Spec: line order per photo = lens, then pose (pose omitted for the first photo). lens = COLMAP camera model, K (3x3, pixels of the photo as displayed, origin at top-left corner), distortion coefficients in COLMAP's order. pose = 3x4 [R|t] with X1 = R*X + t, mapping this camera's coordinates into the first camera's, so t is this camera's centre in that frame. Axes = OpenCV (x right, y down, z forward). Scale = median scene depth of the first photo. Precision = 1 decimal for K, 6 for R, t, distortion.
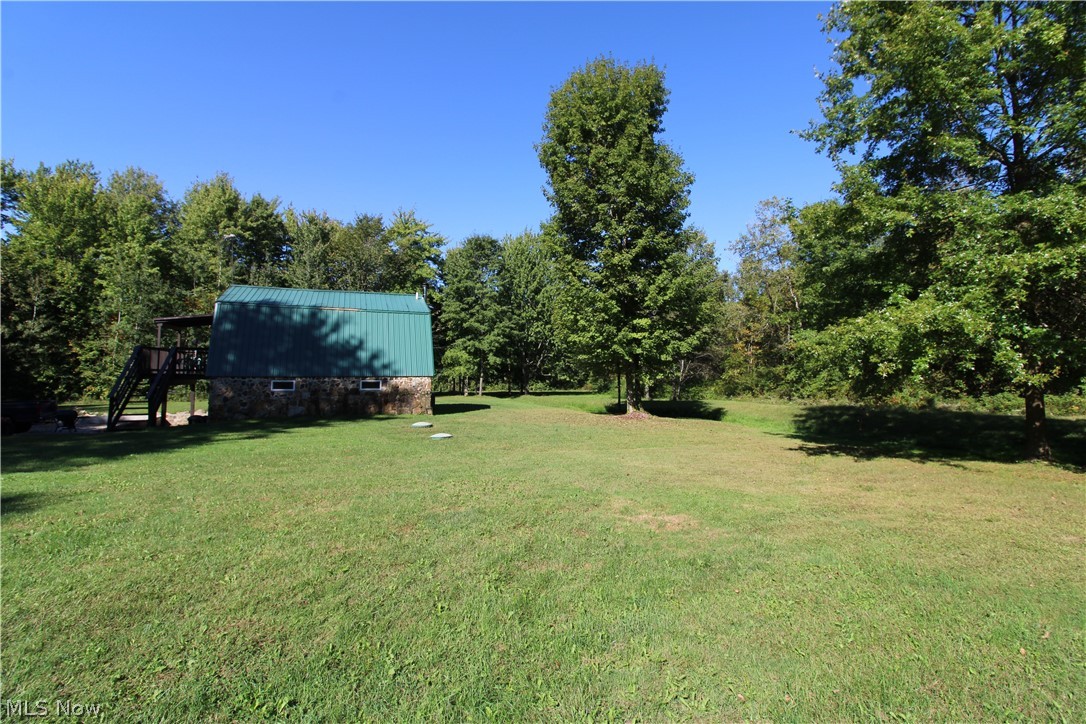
lens RADIAL K [[503.5, 0, 544.4], [0, 503.5, 362.1], [0, 0, 1]] dist [-0.013376, -0.000026]
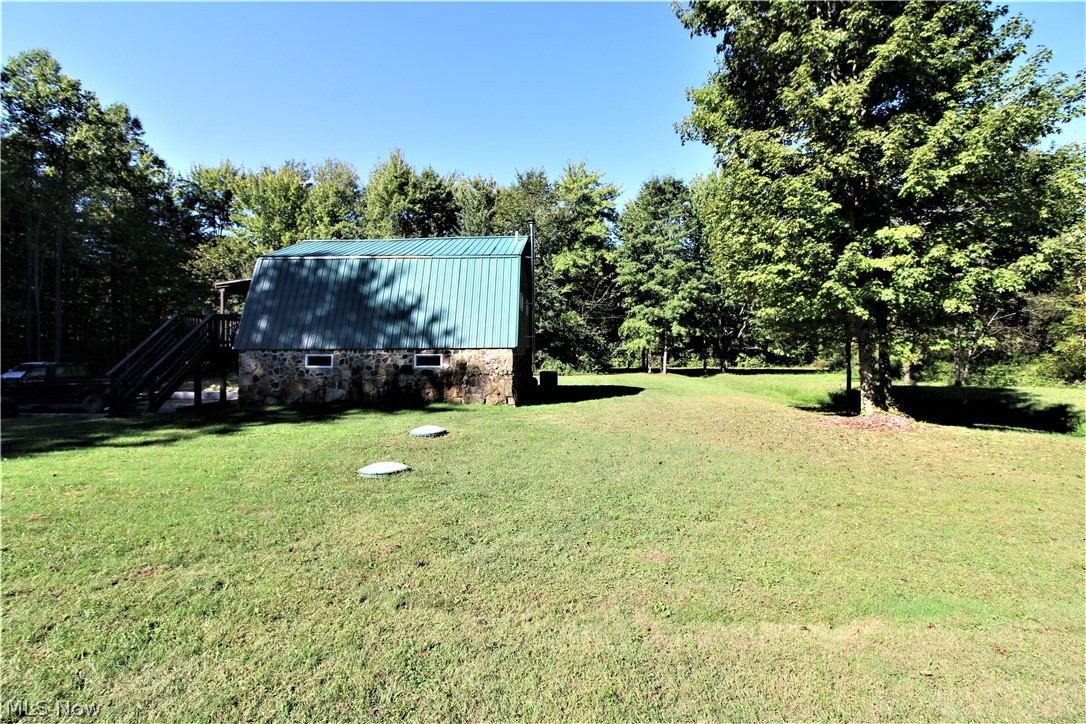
lens RADIAL K [[503.5, 0, 541.2], [0, 503.5, 347.4], [0, 0, 1]] dist [-0.013376, -0.000026]
pose [[0.909790, -0.006982, -0.415009, 0.082845], [0.015155, 0.999751, 0.016402, 0.017719], [0.414791, -0.021212, 0.909669, 0.413527]]
